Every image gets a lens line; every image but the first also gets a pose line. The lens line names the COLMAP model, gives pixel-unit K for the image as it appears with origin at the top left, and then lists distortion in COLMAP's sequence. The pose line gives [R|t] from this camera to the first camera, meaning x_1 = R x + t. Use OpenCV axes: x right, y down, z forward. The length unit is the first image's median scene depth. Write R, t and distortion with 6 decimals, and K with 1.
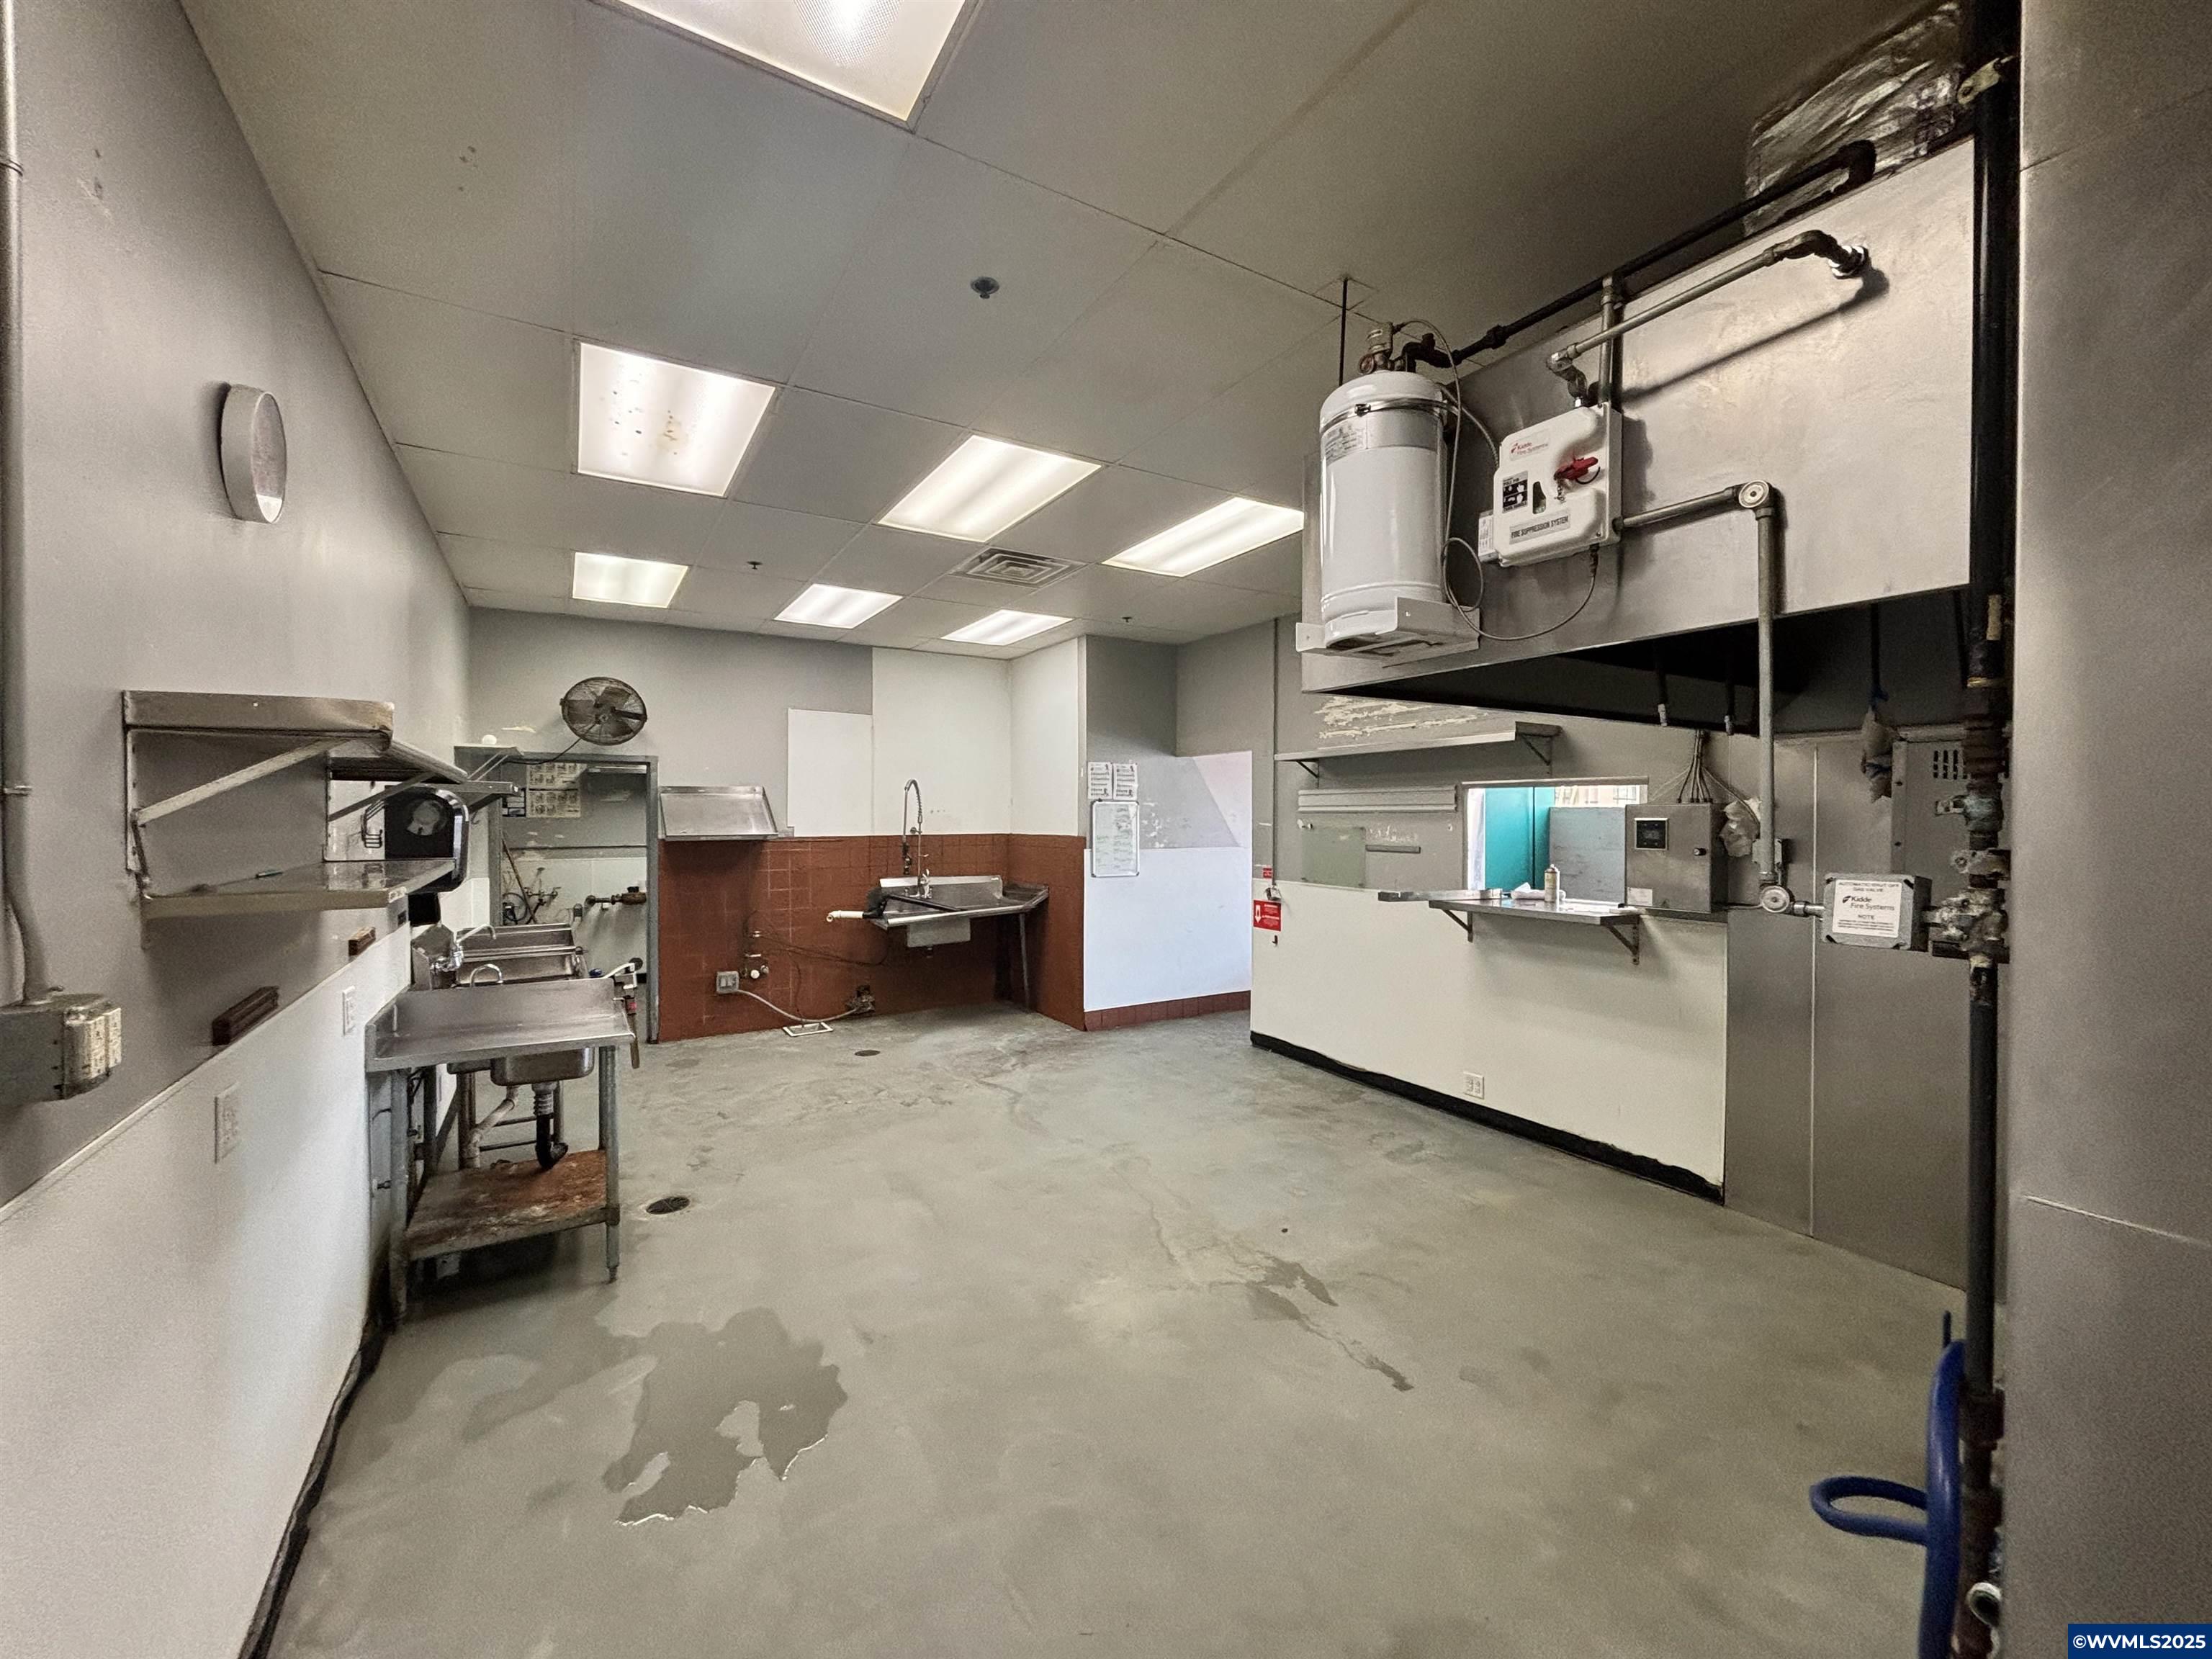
lens RADIAL K [[899.2, 0, 1100.7], [0, 899.2, 830.1], [0, 0, 1]] dist [0.002889, -0.000102]
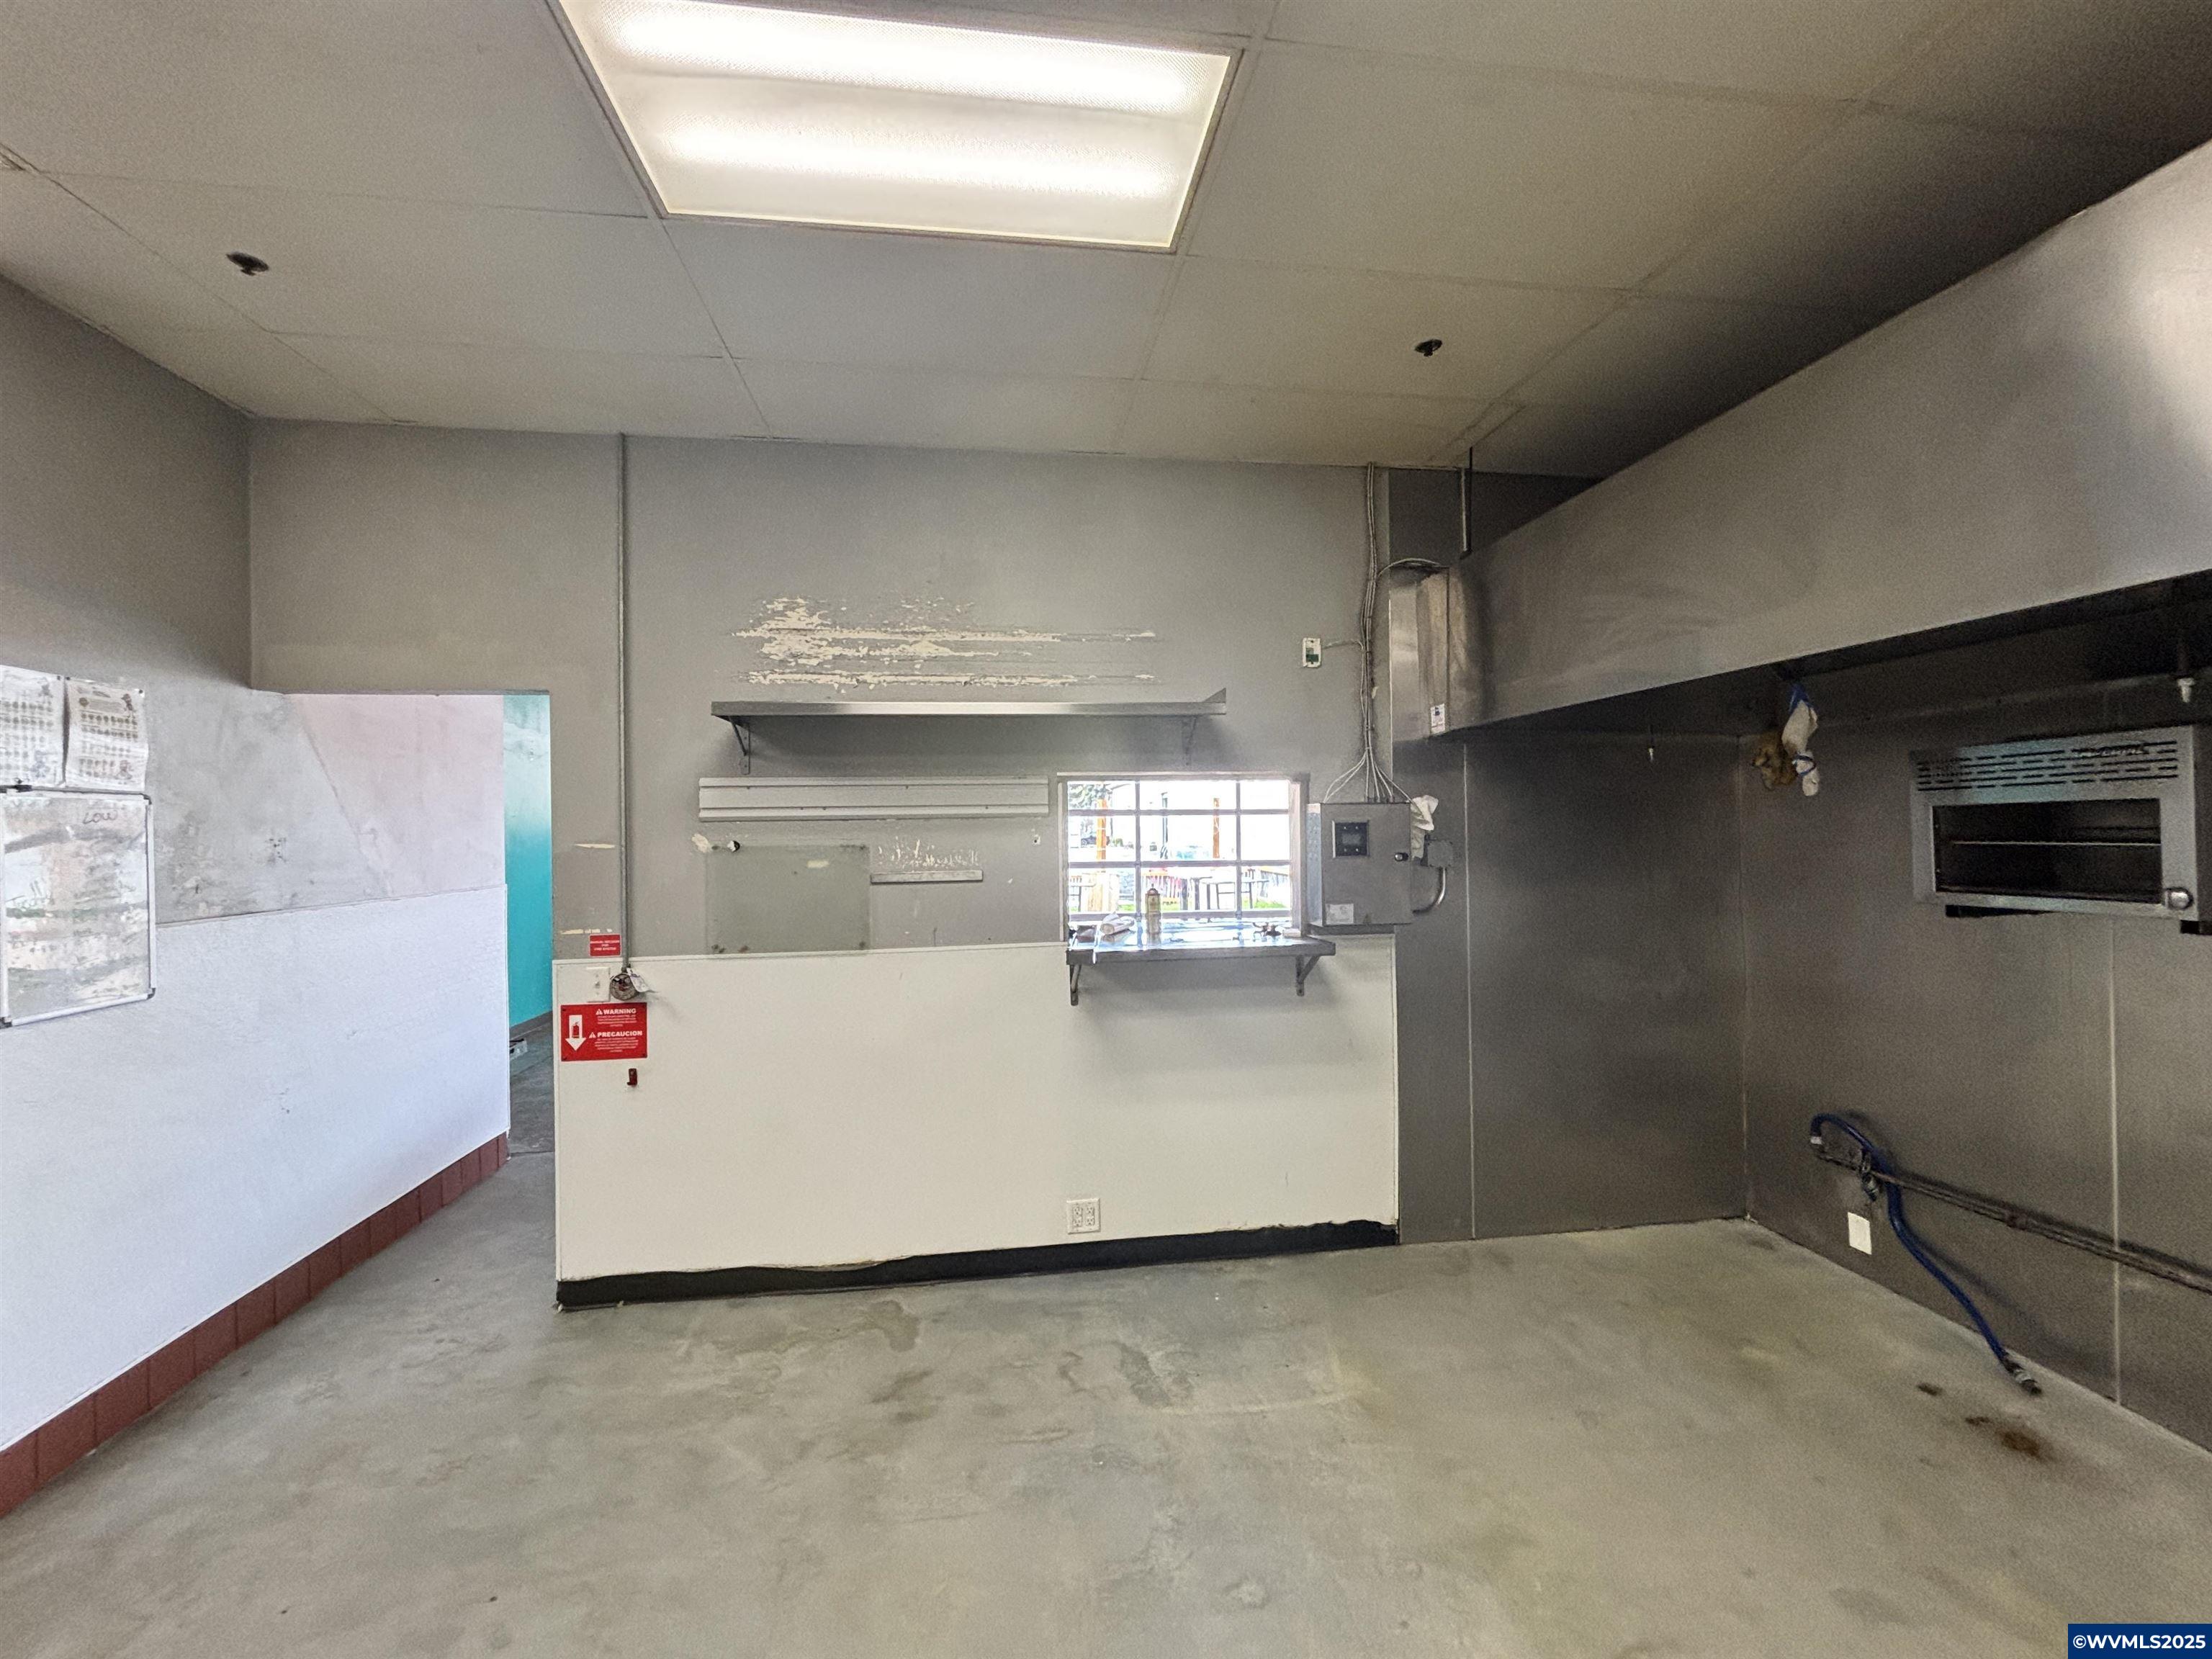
lens RADIAL K [[899.2, 0, 1100.7], [0, 899.2, 830.1], [0, 0, 1]] dist [0.002889, -0.000102]
pose [[0.390922, -0.007849, 0.920390, -0.169180], [0.030911, 0.999512, -0.004605, -0.004700], [-0.919904, 0.030250, 0.390974, 0.585117]]
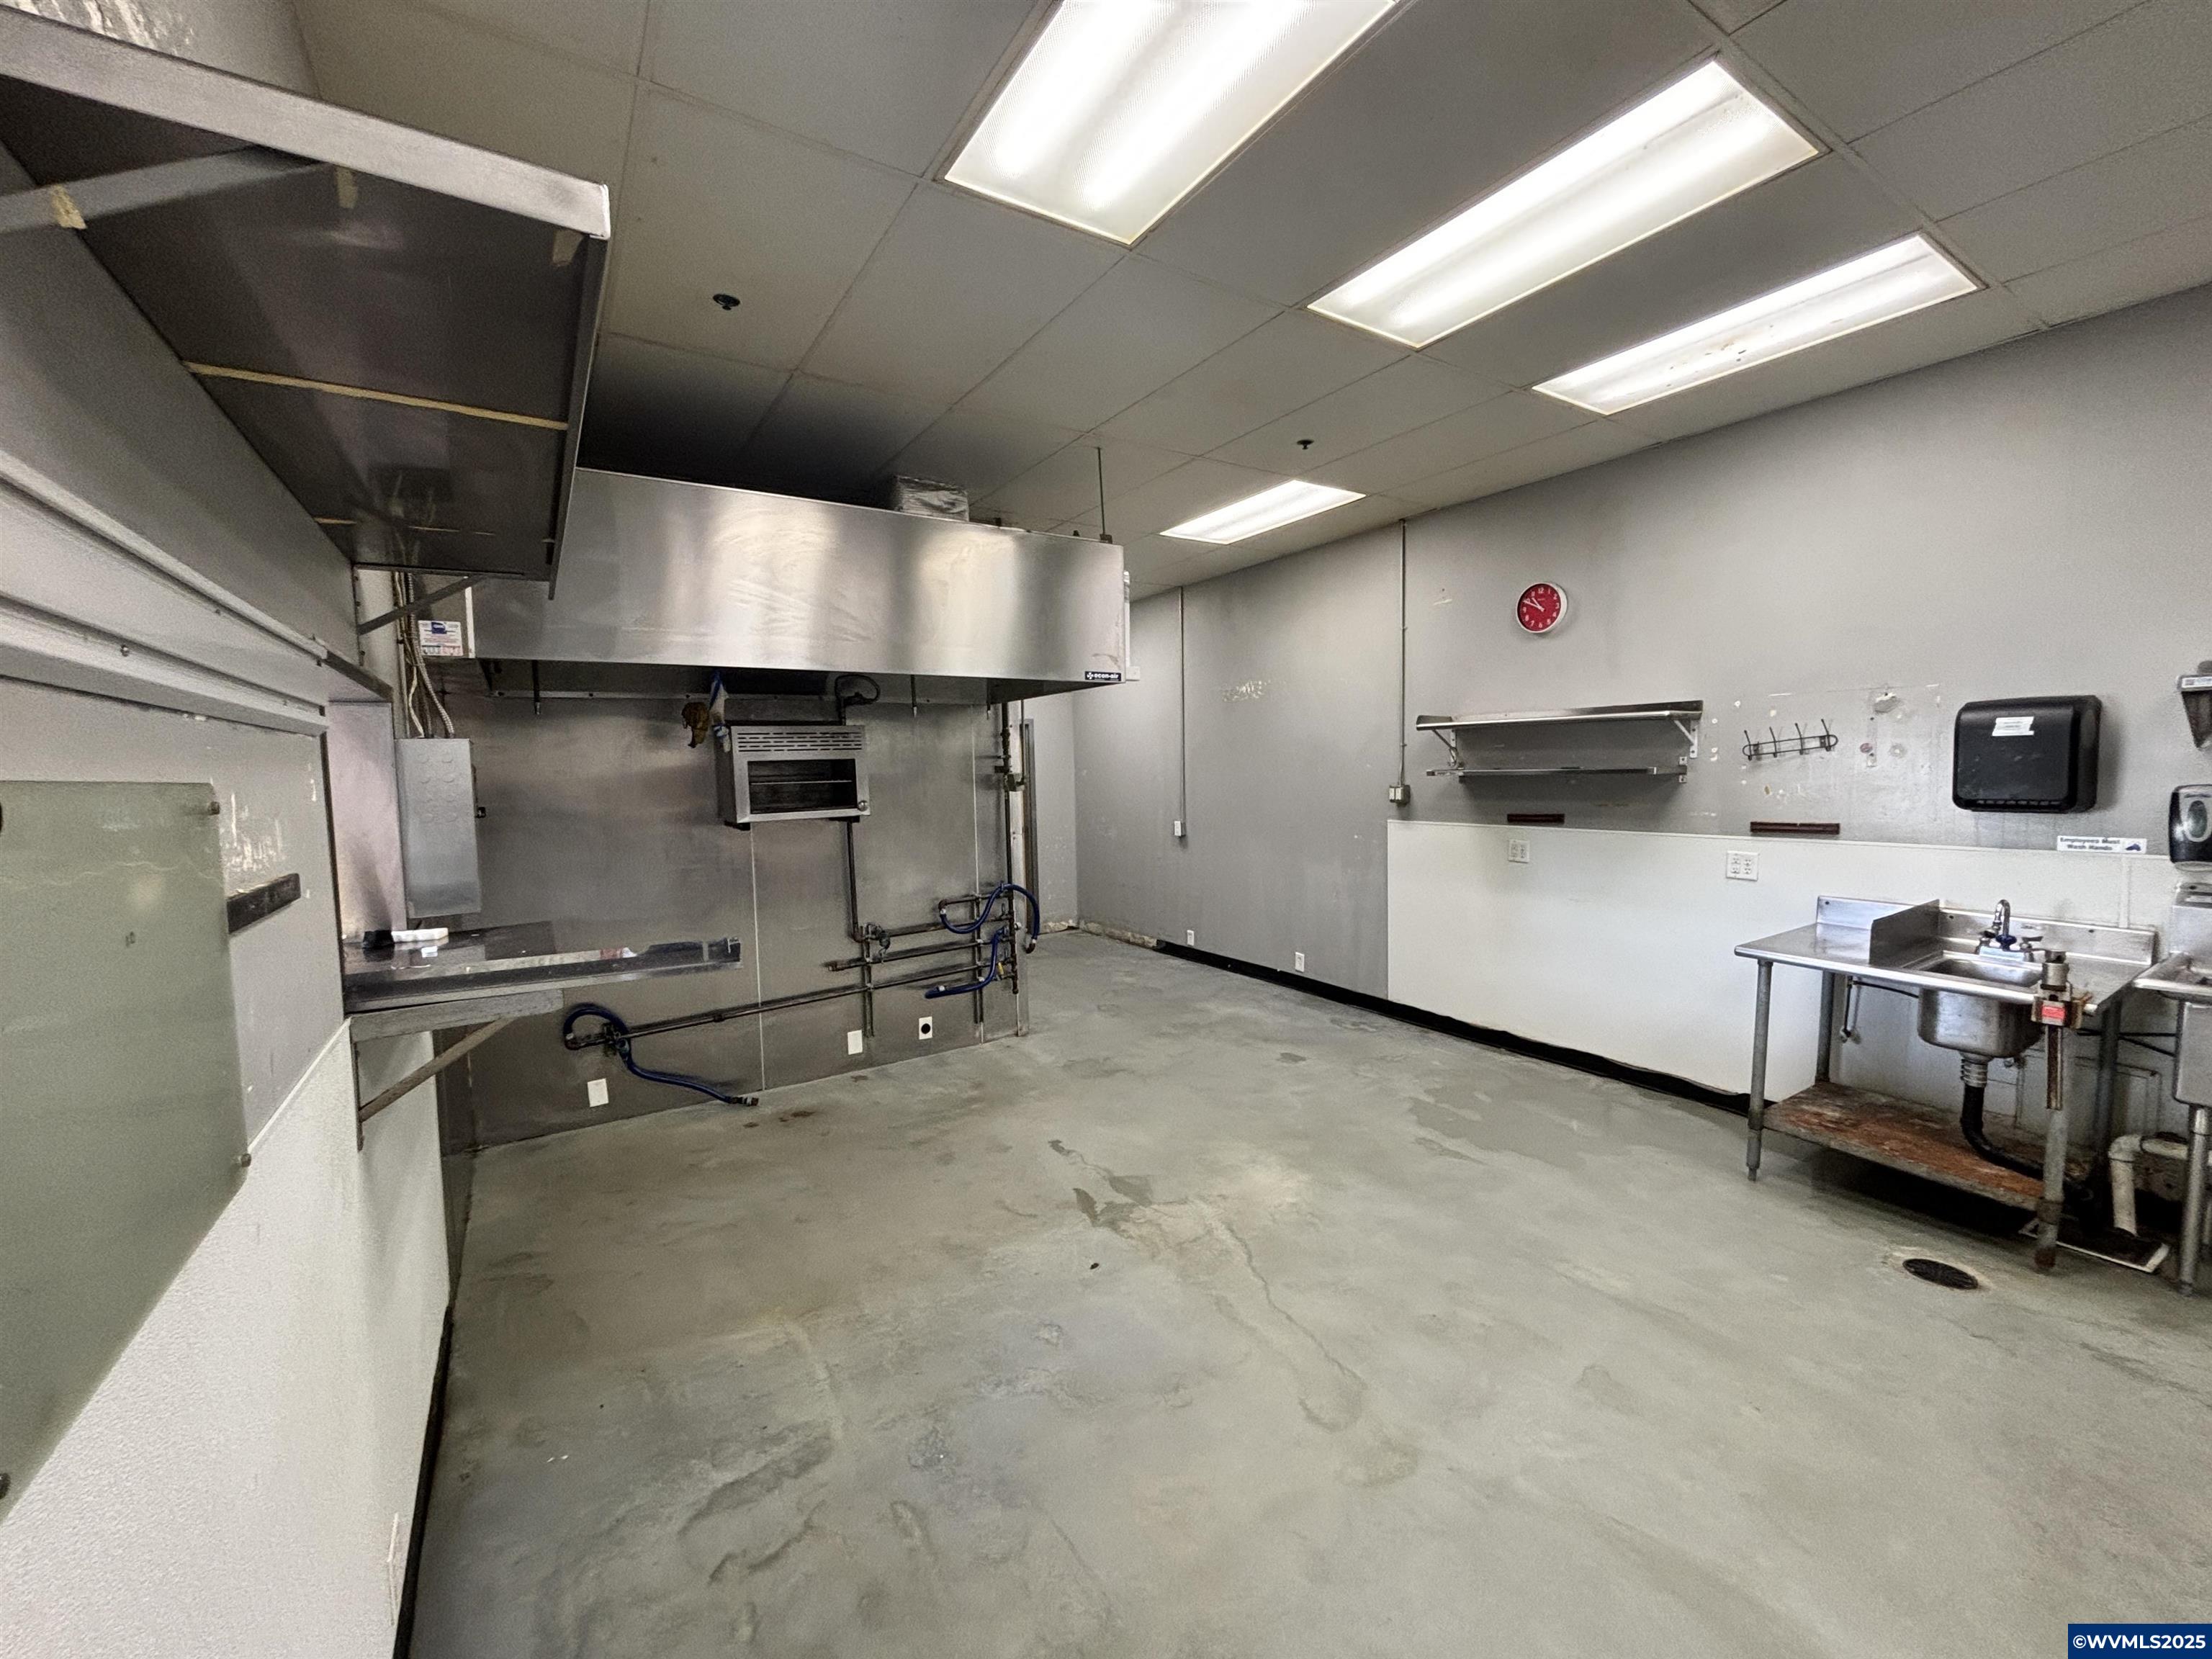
lens RADIAL K [[891.3, 0, 1103.8], [0, 891.3, 838.4], [0, 0, 1]] dist [0.002307, -0.005647]
pose [[-0.999193, 0.024590, -0.031774, 0.129671], [0.021477, 0.995261, 0.094843, -0.005867], [0.033956, 0.094084, -0.994985, 1.073683]]
